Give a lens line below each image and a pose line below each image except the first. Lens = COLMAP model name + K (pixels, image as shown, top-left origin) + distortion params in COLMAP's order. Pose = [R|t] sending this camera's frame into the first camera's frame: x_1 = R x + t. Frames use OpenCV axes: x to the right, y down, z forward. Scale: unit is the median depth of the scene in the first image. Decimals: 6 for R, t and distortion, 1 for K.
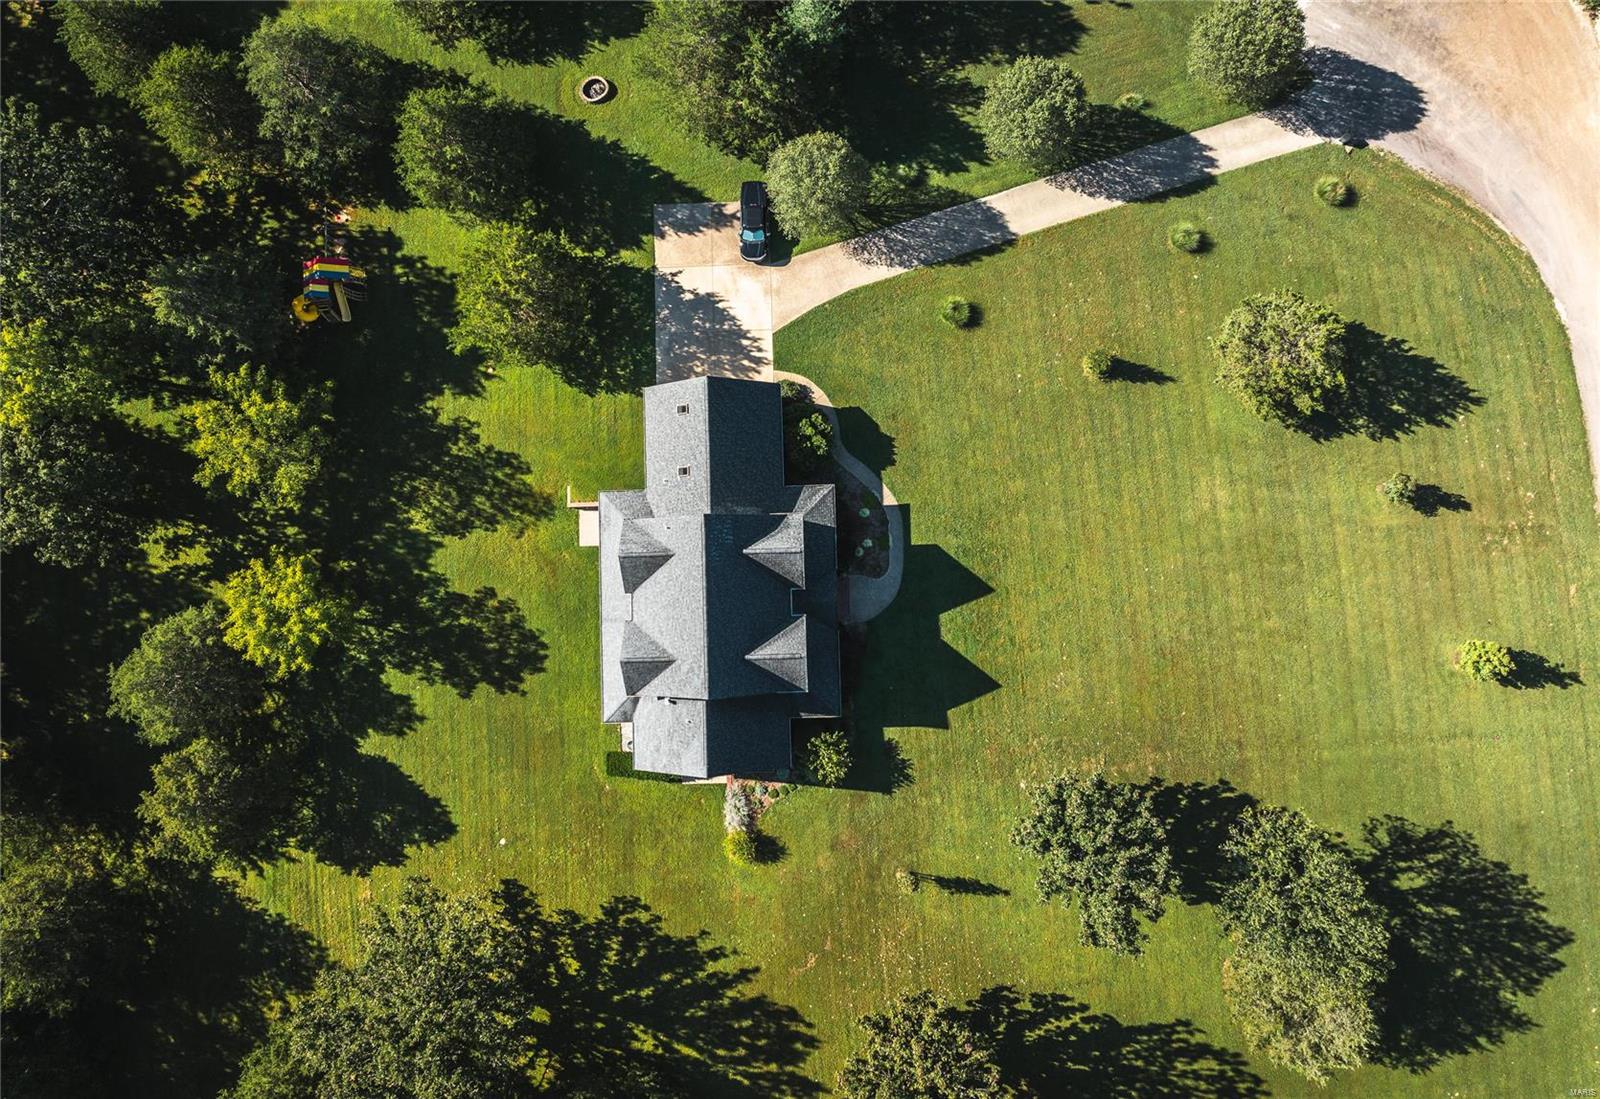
lens RADIAL K [[1137.8, 0, 798.3], [0, 1137.8, 552.0], [0, 0, 1]] dist [-0.049360, 0.016782]
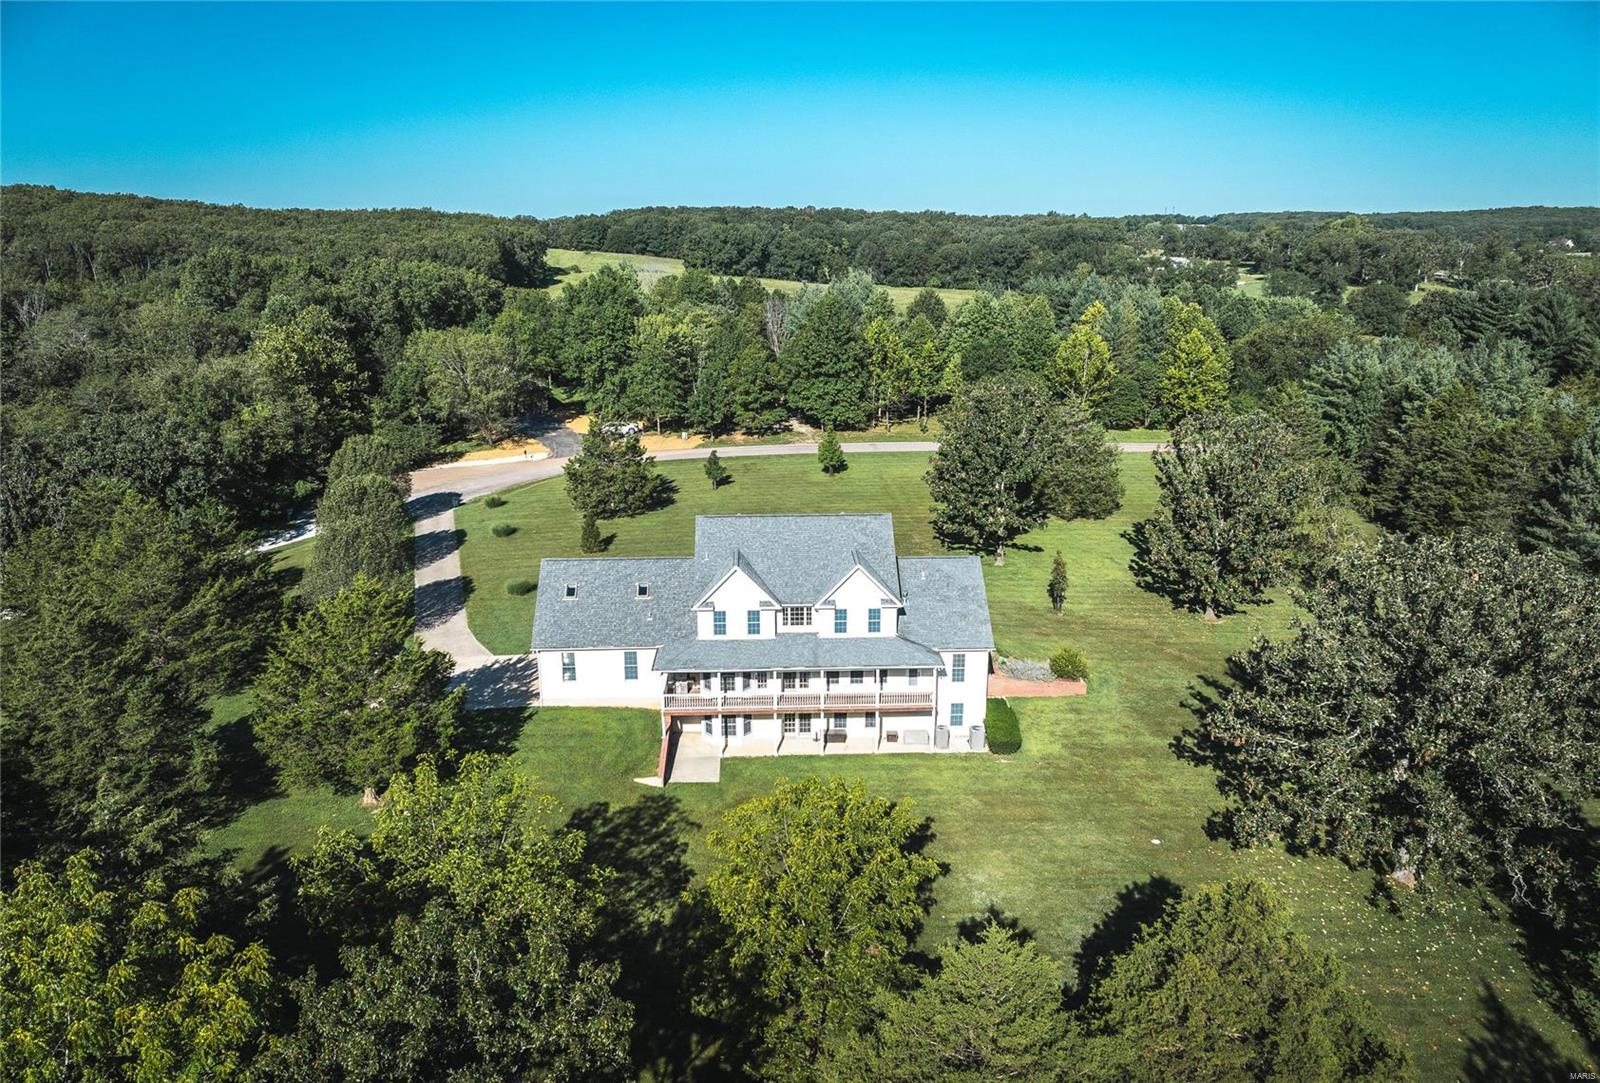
lens RADIAL K [[1126.6, 0, 810.6], [0, 1126.6, 536.0], [0, 0, 1]] dist [-0.033596, -0.010990]
pose [[-0.018092, -0.253185, 0.967249, -0.854684], [0.998536, 0.044749, 0.030391, 0.025084], [-0.050978, 0.966382, 0.252005, 0.670840]]
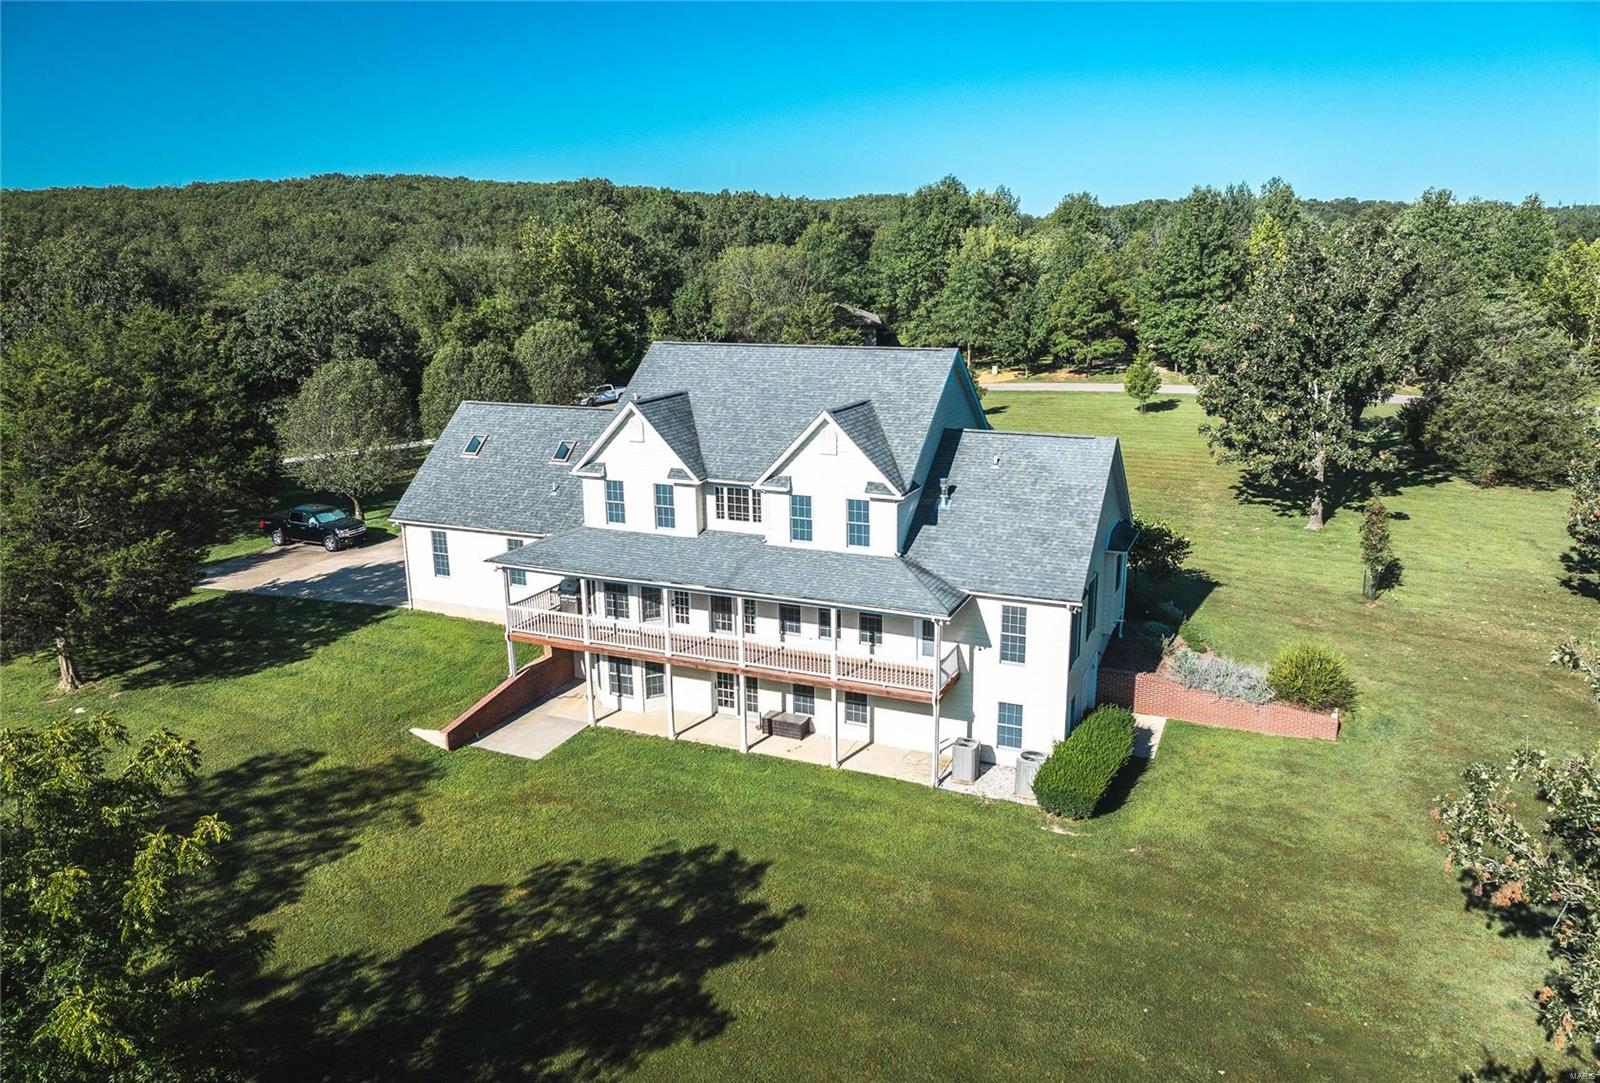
lens RADIAL K [[1126.6, 0, 811.4], [0, 1126.6, 544.6], [0, 0, 1]] dist [-0.033596, -0.010990]
pose [[0.417597, -0.222691, 0.880921, -0.503982], [0.907661, 0.147053, -0.393099, 0.240913], [-0.042003, 0.963734, 0.263537, 0.815873]]
